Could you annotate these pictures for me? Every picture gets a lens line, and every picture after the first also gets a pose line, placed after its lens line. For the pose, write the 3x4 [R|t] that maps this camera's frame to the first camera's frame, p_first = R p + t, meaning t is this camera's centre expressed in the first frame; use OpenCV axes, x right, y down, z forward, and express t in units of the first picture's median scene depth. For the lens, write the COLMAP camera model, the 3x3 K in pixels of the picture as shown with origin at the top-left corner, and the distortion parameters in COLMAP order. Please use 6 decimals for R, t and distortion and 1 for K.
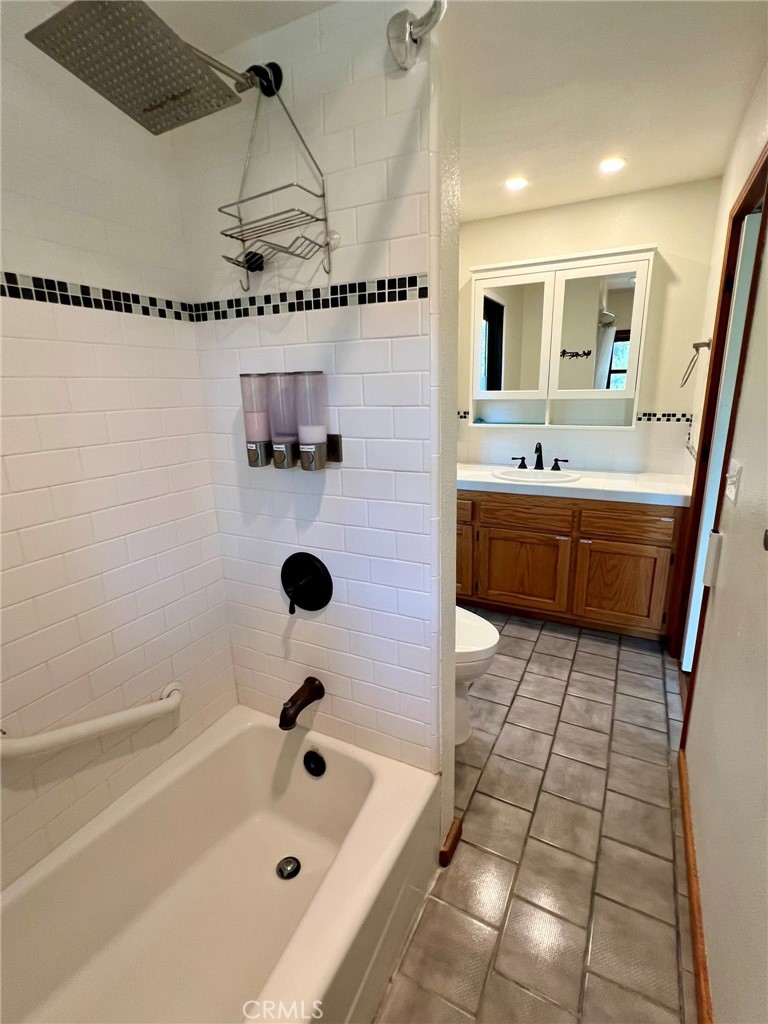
lens RADIAL K [[491.4, 0, 387.3], [0, 491.4, 512.8], [0, 0, 1]] dist [-0.001244, 0.000060]
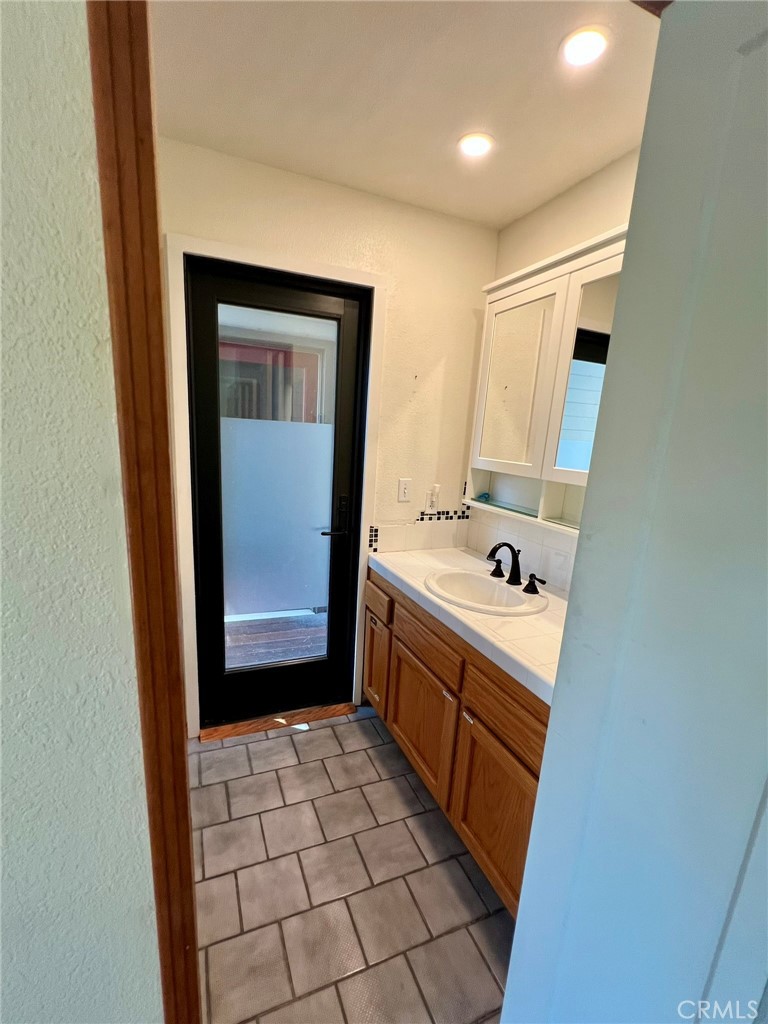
lens RADIAL K [[456.8, 0, 382.3], [0, 456.8, 546.2], [0, 0, 1]] dist [-0.000036, 0.000081]
pose [[0.758710, 0.226000, -0.610969, 0.568072], [-0.245070, 0.968015, 0.053741, -0.135690], [0.603572, 0.108956, 0.789828, 0.438415]]
